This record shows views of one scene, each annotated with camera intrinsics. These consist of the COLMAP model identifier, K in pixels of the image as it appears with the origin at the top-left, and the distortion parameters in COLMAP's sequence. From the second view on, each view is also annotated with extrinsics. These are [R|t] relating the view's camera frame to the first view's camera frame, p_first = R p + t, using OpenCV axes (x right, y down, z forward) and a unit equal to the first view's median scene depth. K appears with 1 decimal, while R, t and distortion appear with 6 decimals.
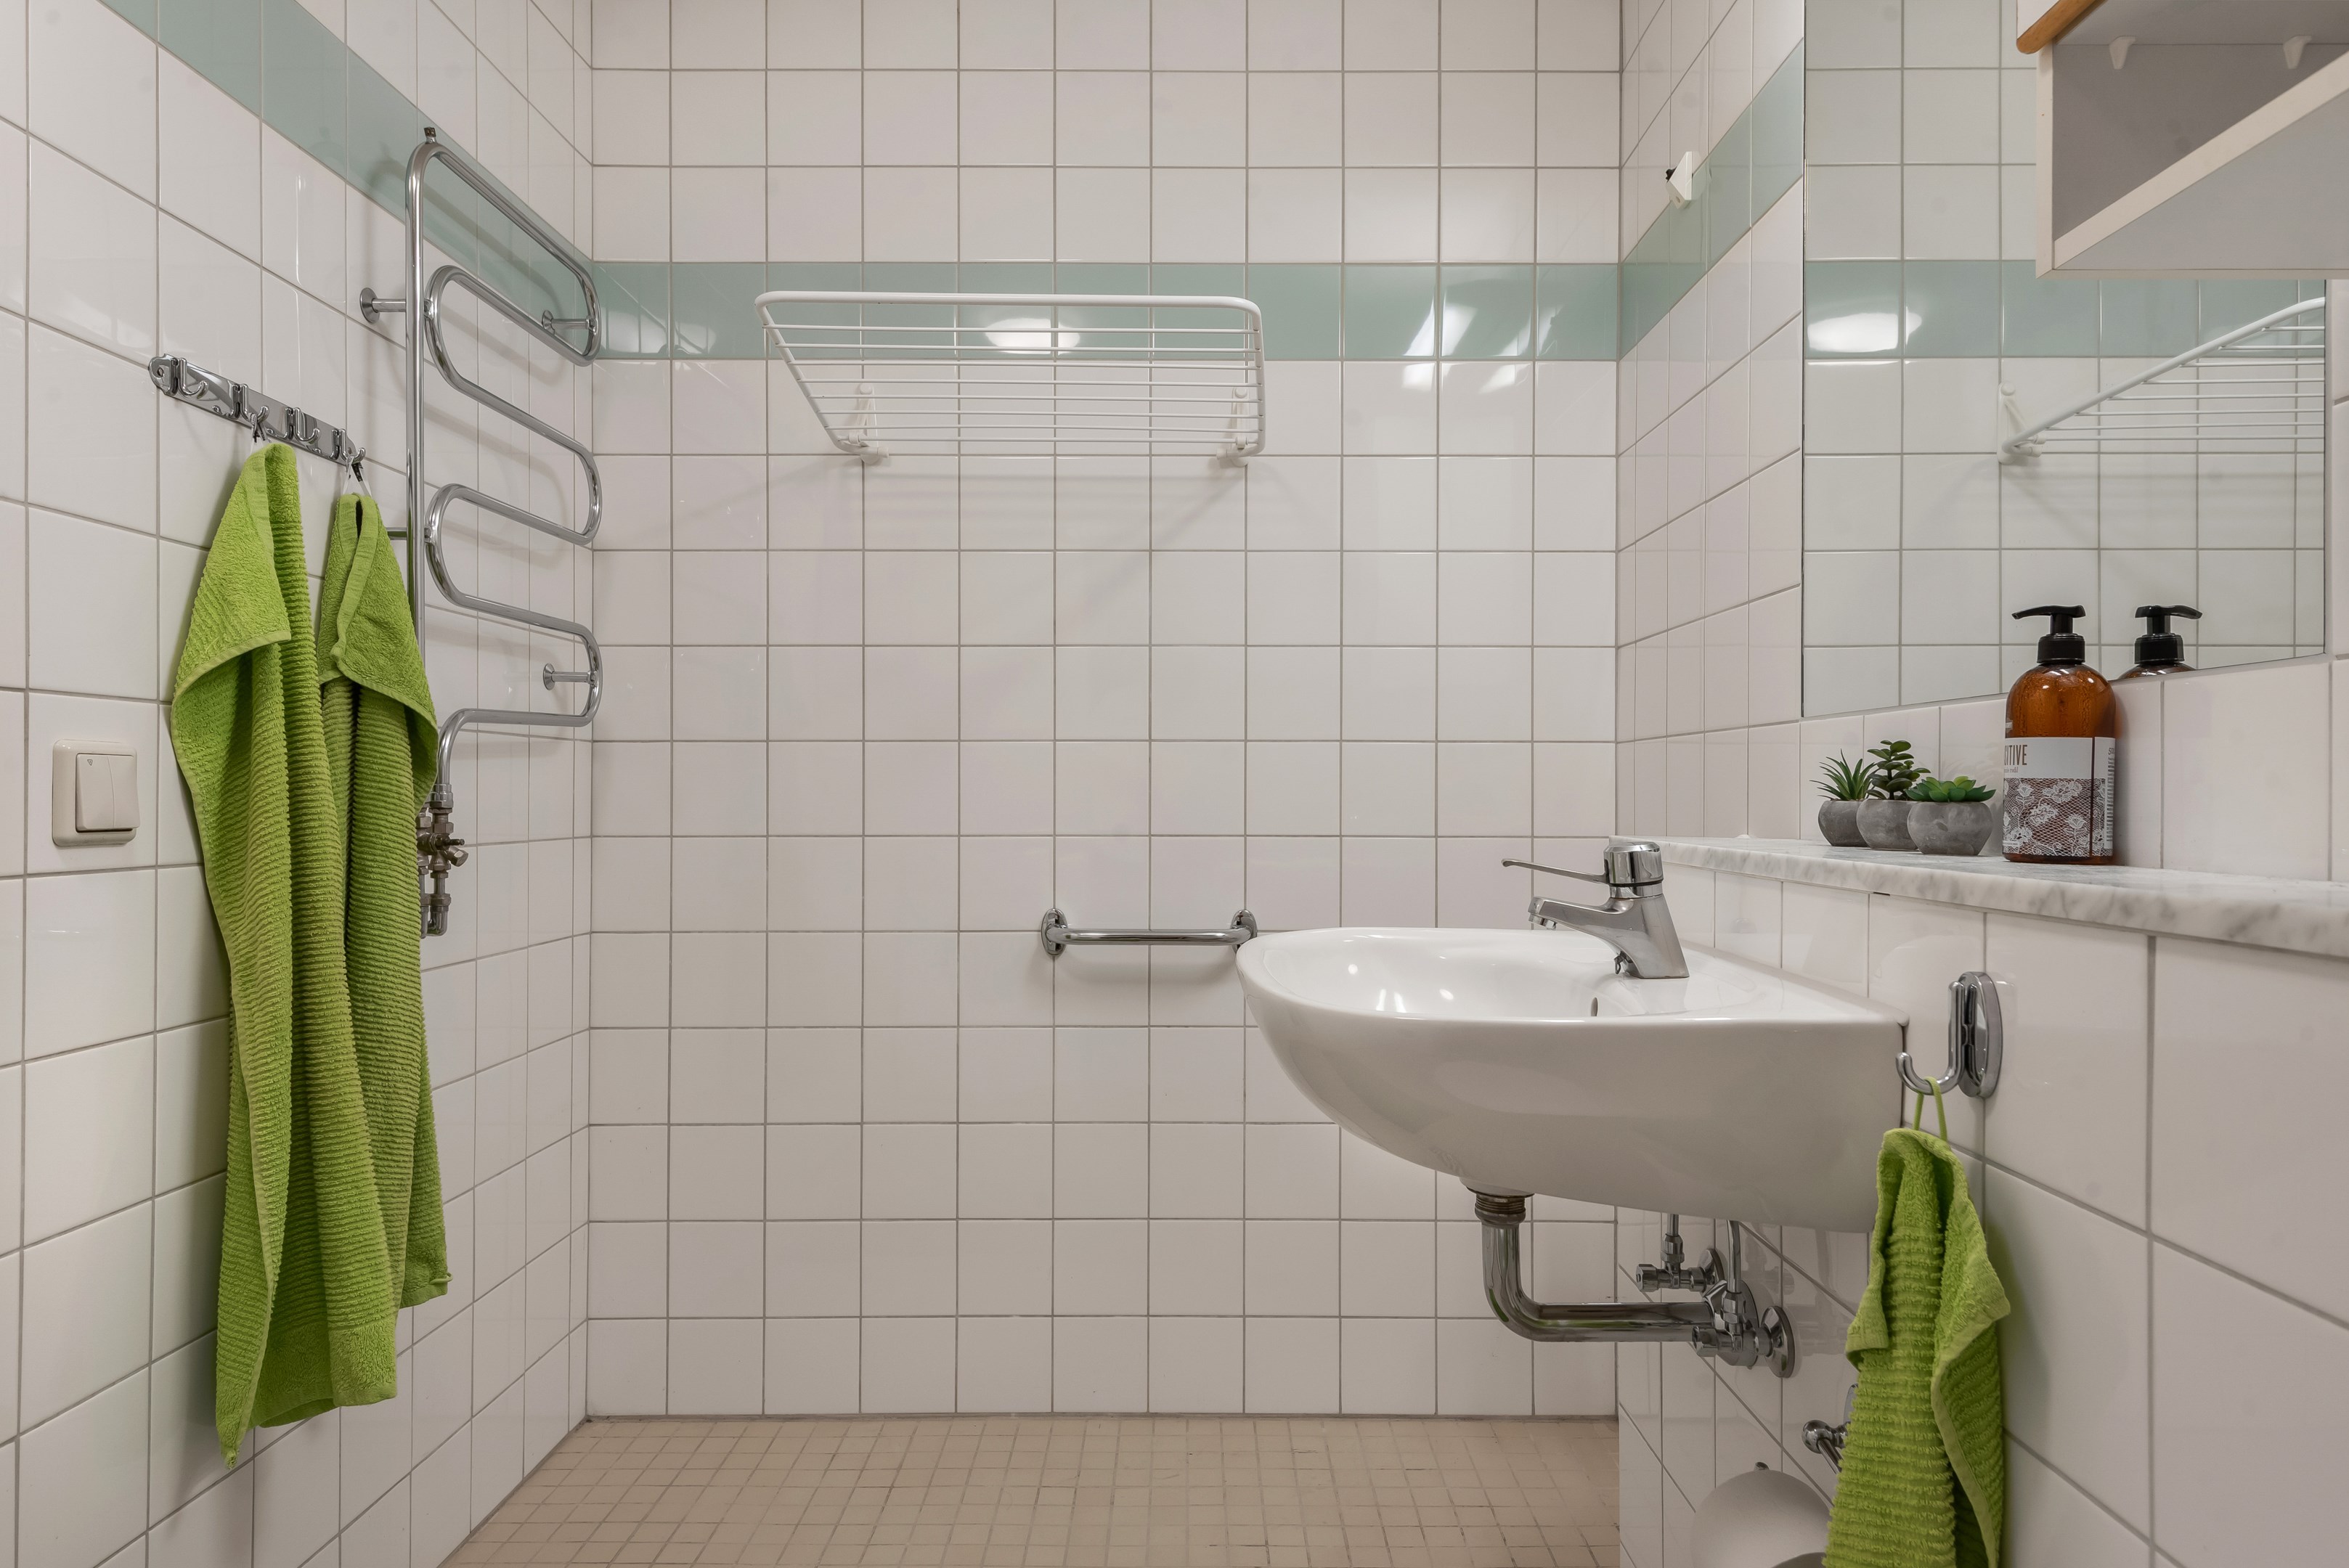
lens RADIAL K [[1472.6, 0, 1174.5], [0, 1472.6, 784.0], [0, 0, 1]] dist [-0.002356, 0.001568]
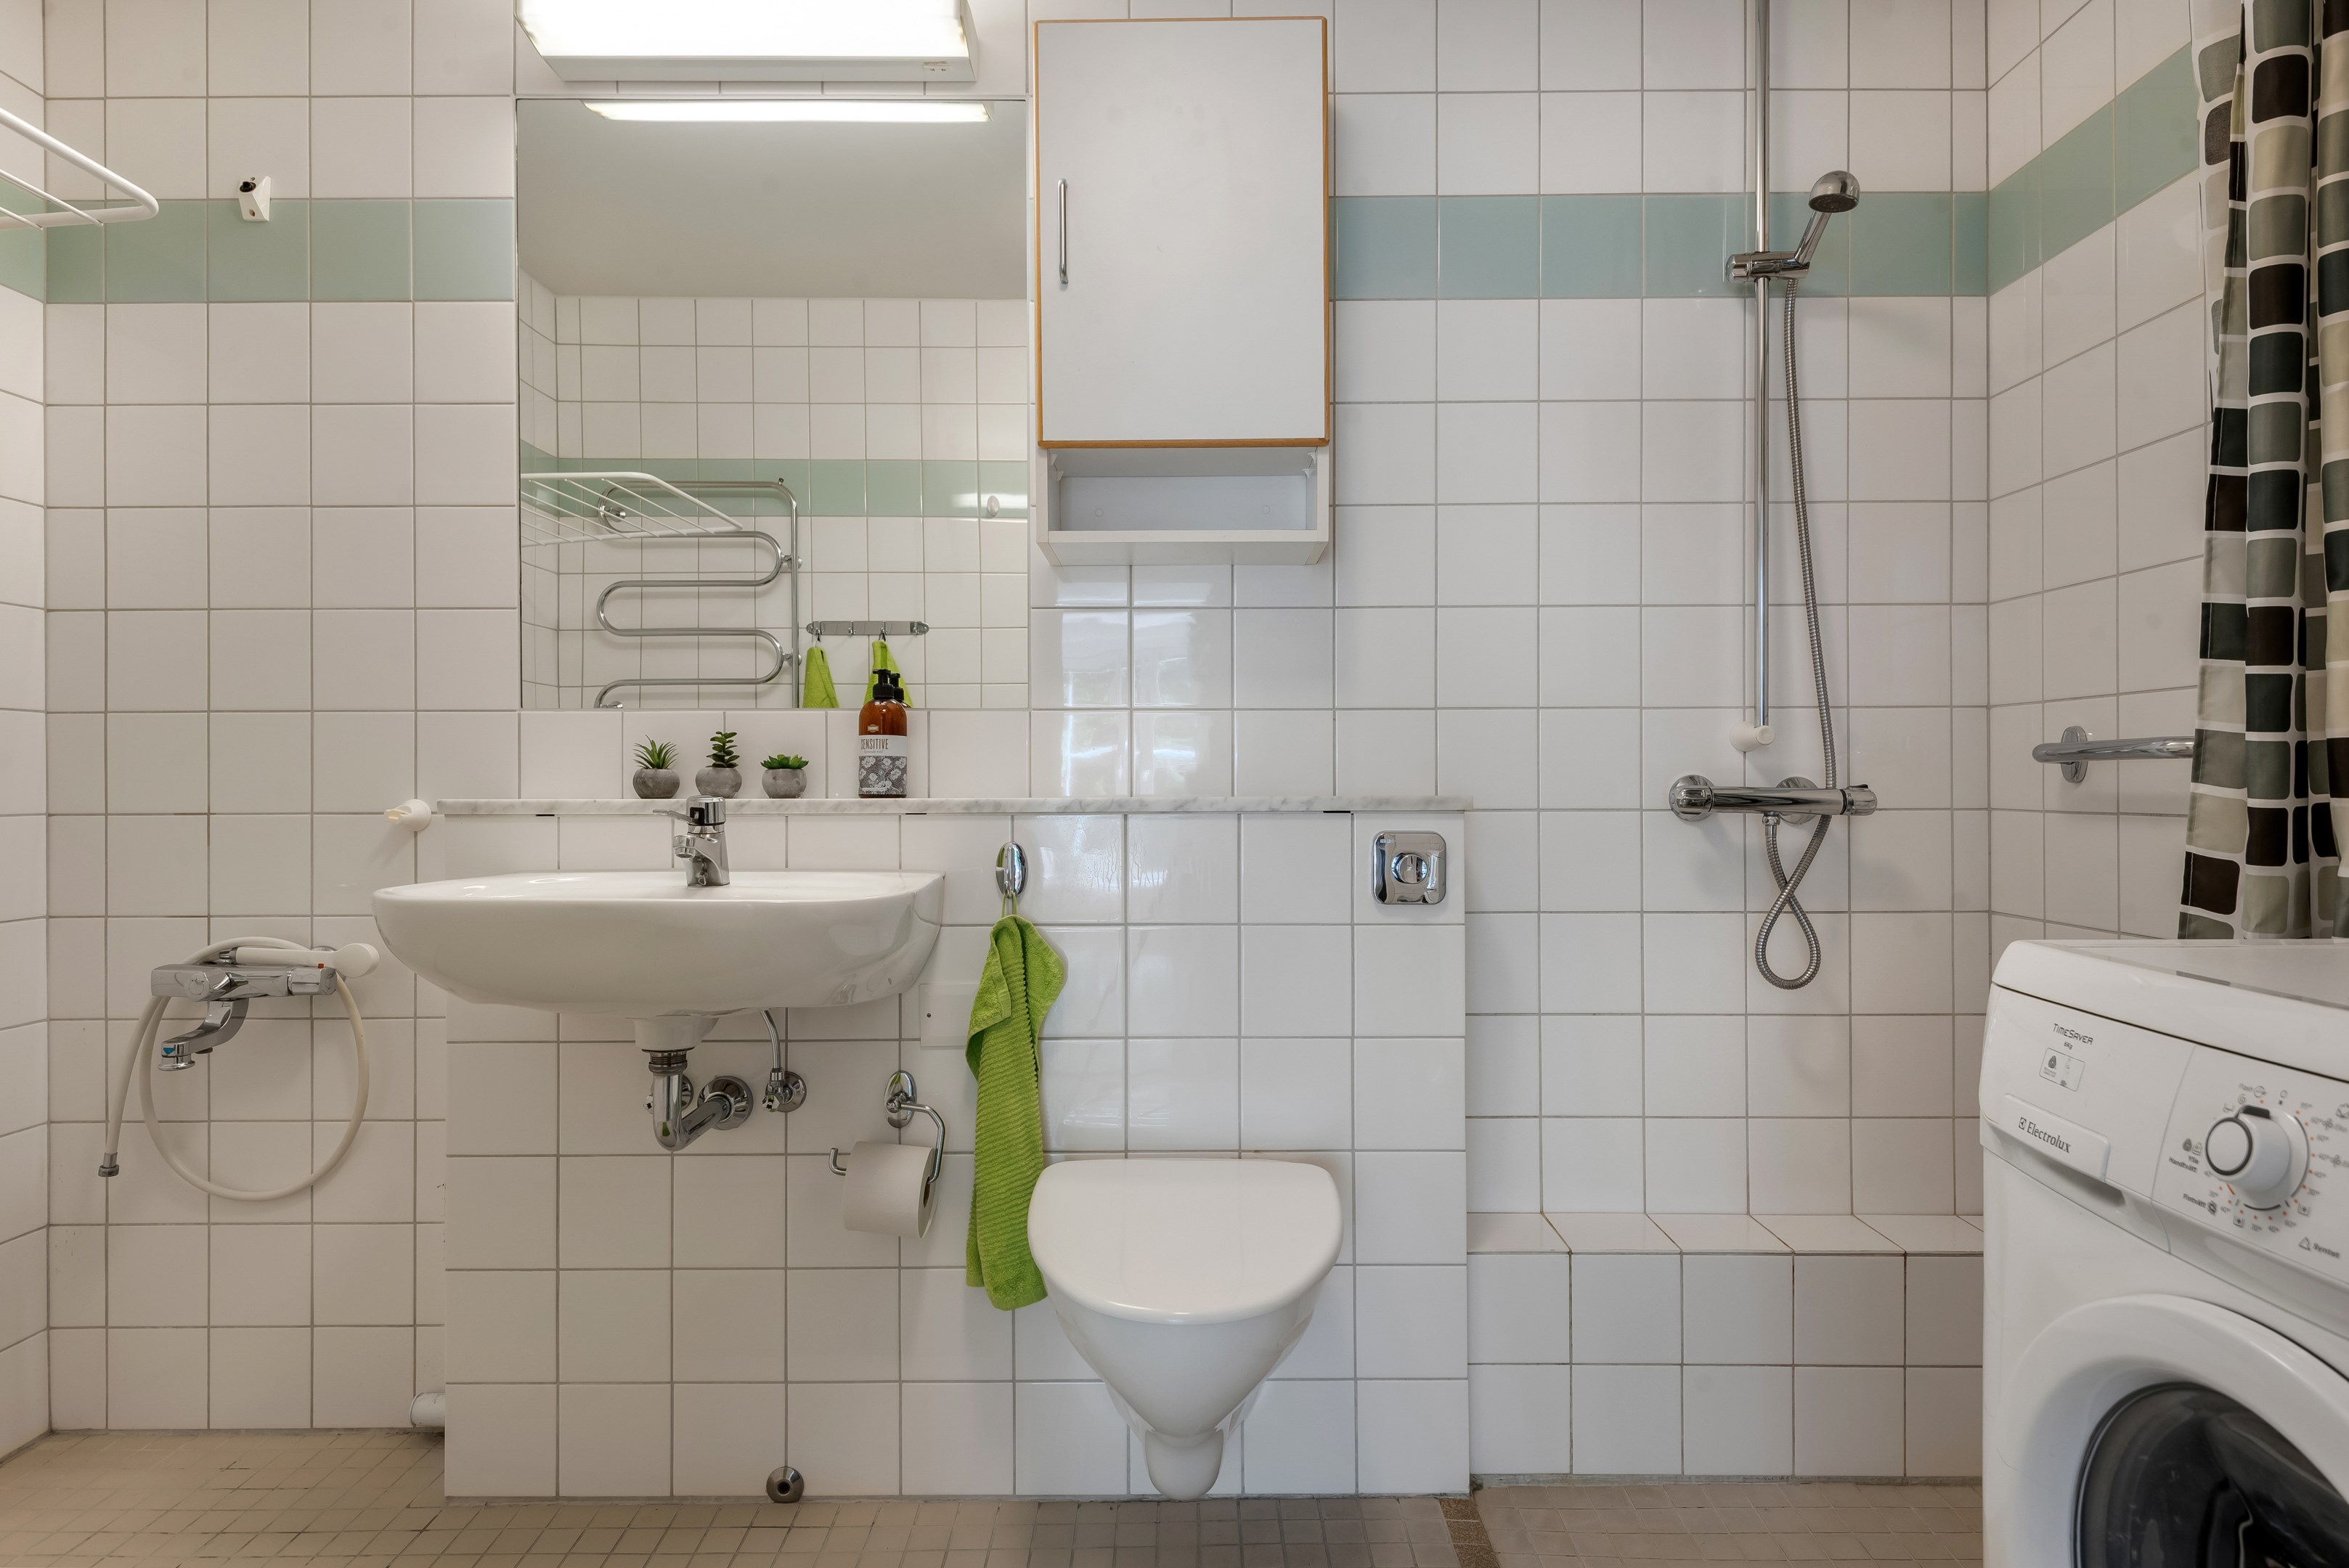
lens RADIAL K [[1472.6, 0, 1174.5], [0, 1472.6, 784.0], [0, 0, 1]] dist [-0.002356, 0.001568]
pose [[0.014441, -0.003148, 0.999891, -1.378331], [-0.007883, 0.999964, 0.003262, 0.023941], [-0.999865, -0.007929, 0.014416, 0.577768]]
